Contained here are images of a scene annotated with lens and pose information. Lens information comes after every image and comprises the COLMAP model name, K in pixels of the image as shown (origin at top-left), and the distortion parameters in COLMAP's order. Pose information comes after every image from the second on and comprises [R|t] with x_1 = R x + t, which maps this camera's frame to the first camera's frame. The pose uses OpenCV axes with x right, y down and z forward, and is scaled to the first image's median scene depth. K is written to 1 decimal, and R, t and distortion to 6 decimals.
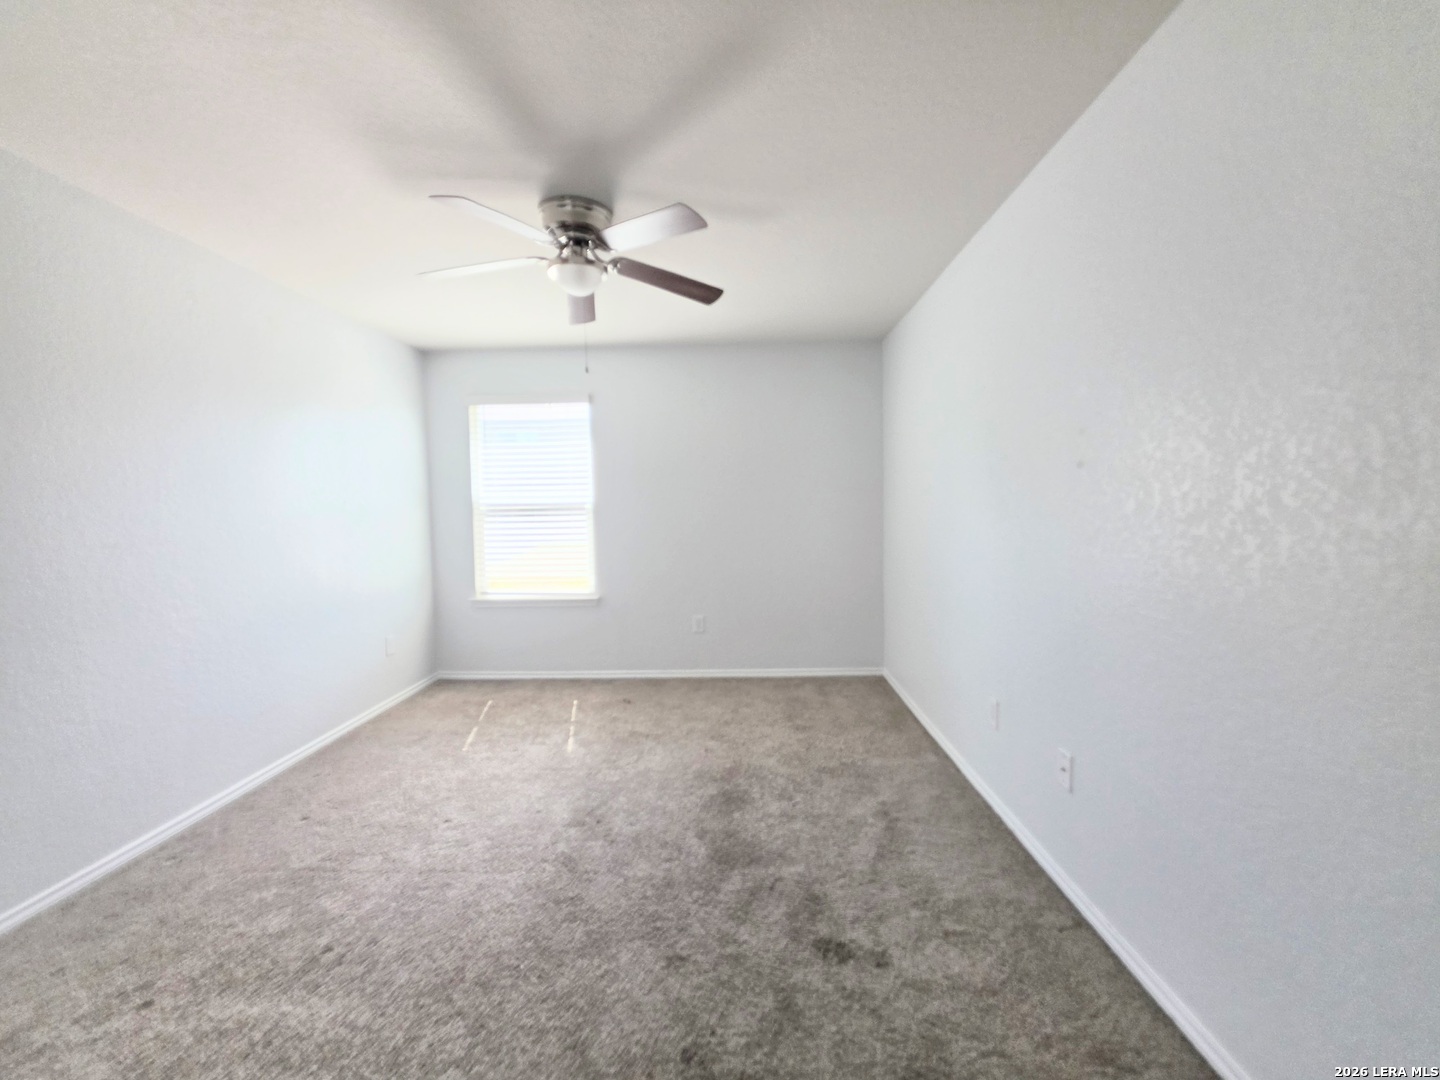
lens RADIAL K [[579.3, 0, 723.3], [0, 579.3, 537.3], [0, 0, 1]] dist [-0.000476, 0.000155]
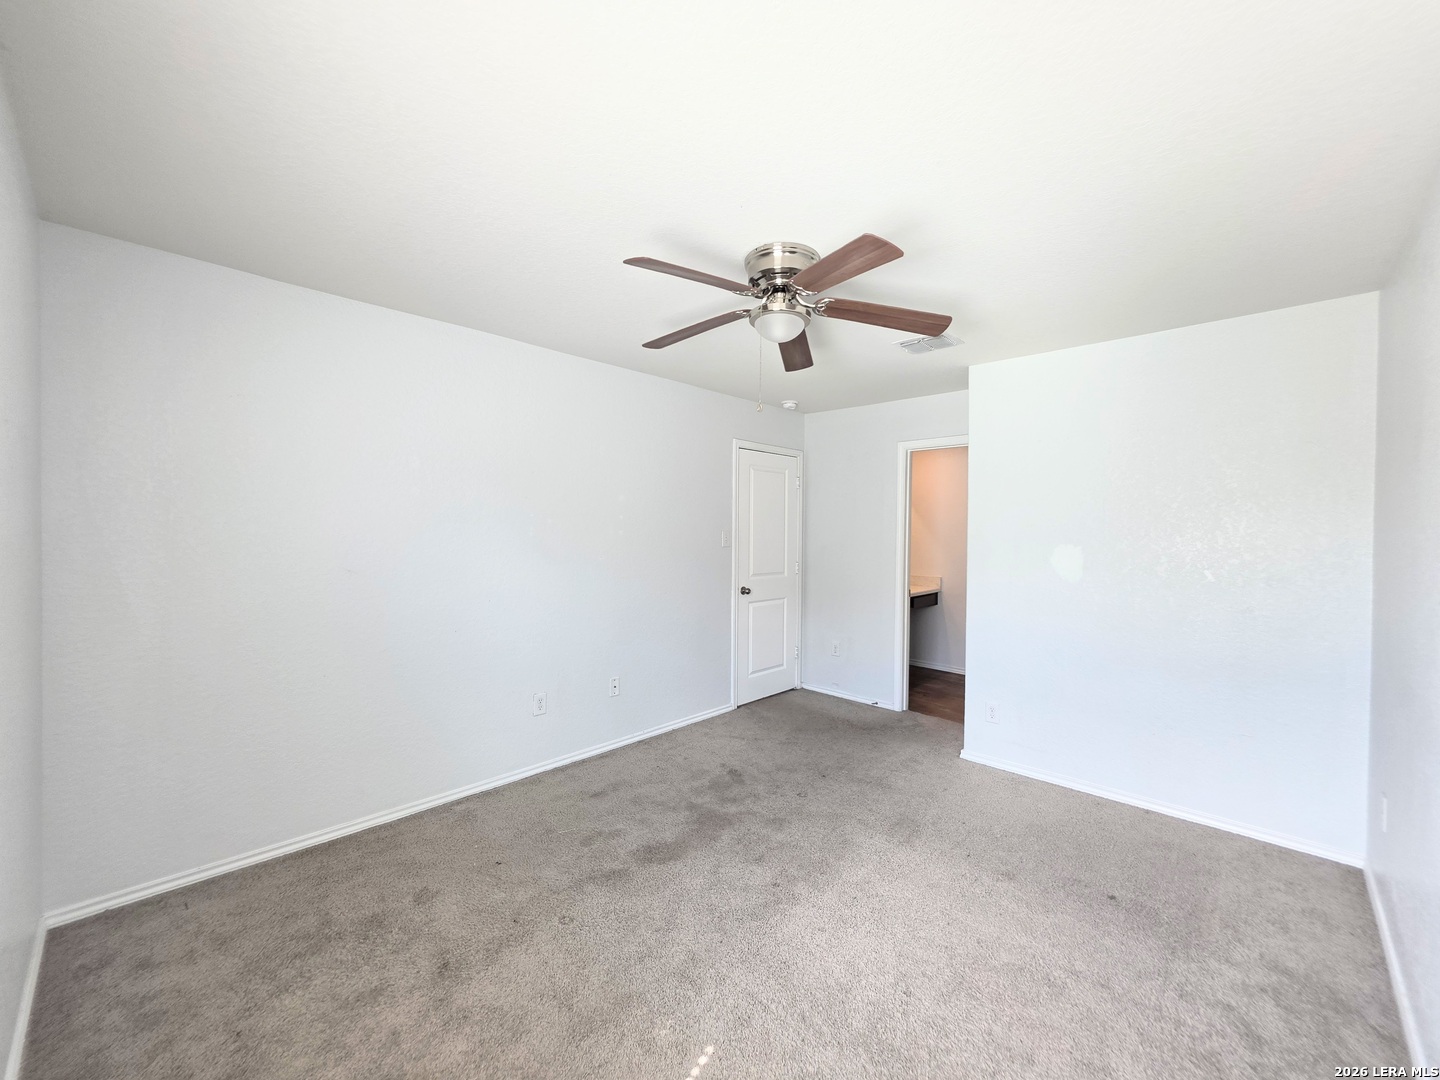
lens RADIAL K [[579.3, 0, 723.3], [0, 579.3, 537.3], [0, 0, 1]] dist [-0.000476, 0.000155]
pose [[-0.747356, 0.008335, 0.664372, -0.819806], [0.045400, 0.998225, 0.038547, -0.131382], [-0.662871, 0.058971, -0.746407, 1.807565]]
